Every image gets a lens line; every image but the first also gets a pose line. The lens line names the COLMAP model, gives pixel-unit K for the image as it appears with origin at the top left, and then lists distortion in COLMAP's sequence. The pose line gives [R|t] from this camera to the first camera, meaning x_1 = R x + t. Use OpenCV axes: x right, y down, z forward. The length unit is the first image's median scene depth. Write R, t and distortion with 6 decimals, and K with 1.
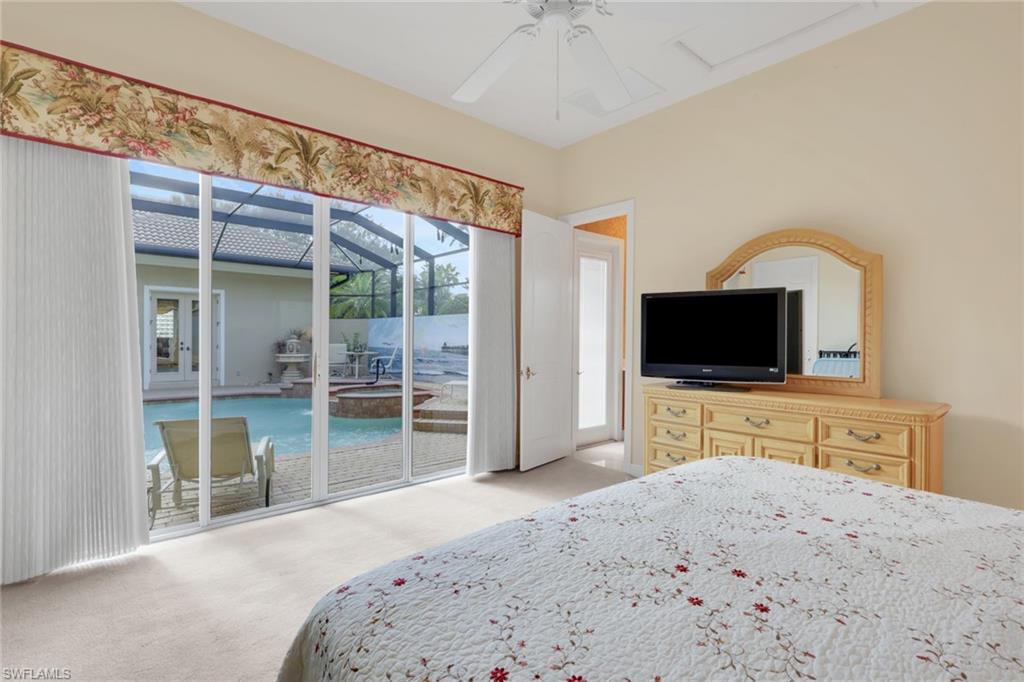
lens RADIAL K [[479.8, 0, 513.0], [0, 479.8, 340.2], [0, 0, 1]] dist [-0.003717, 0.001093]
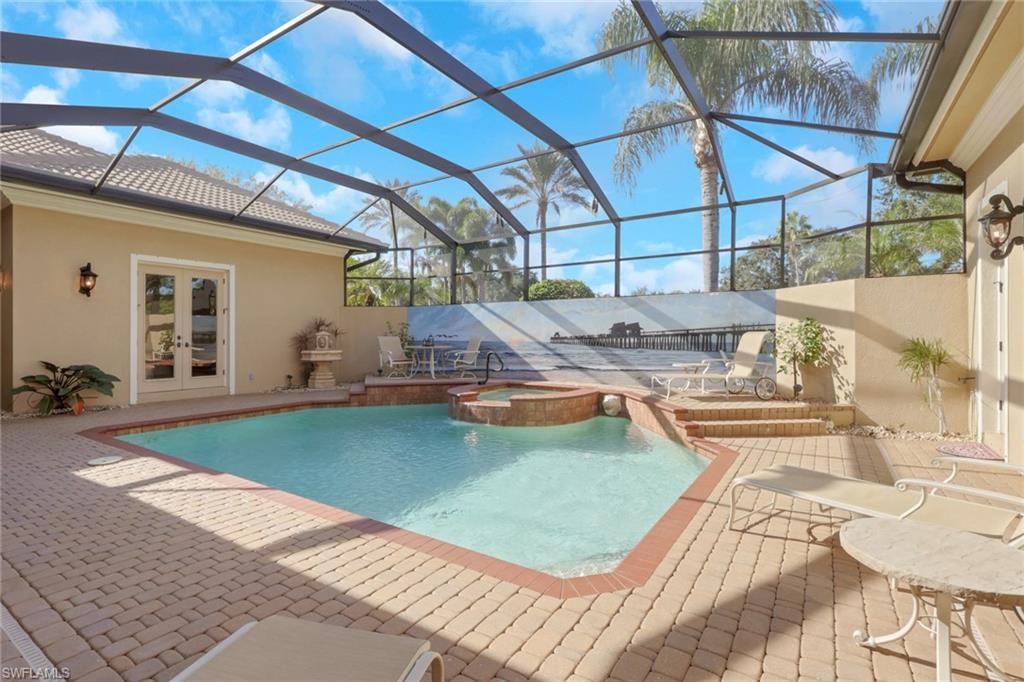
lens RADIAL K [[481.2, 0, 508.6], [0, 481.2, 335.5], [0, 0, 1]] dist [-0.001967, 0.000629]
pose [[0.964168, -0.009623, 0.265119, -0.438068], [0.010689, 0.999940, -0.002580, 0.011593], [-0.265078, 0.005321, 0.964212, 0.187812]]
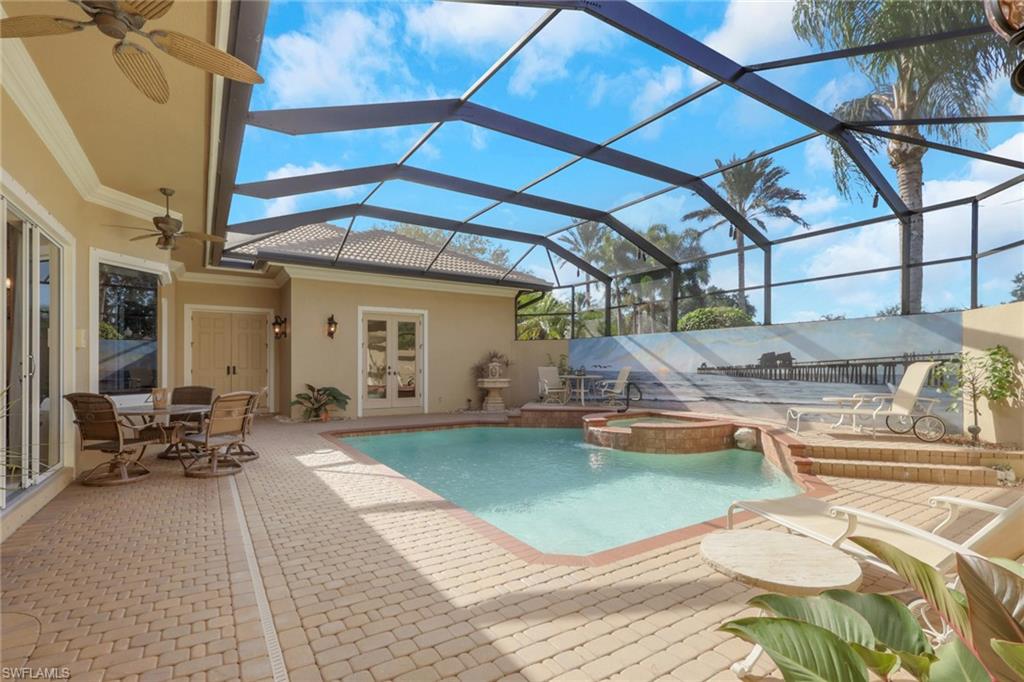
lens RADIAL K [[481.2, 0, 512.7], [0, 481.2, 364.3], [0, 0, 1]] dist [-0.001967, 0.000629]
pose [[0.989361, -0.010724, -0.145083, -0.340263], [0.009703, 0.999923, -0.007745, 0.010520], [0.145155, 0.006255, 0.989389, 0.109723]]
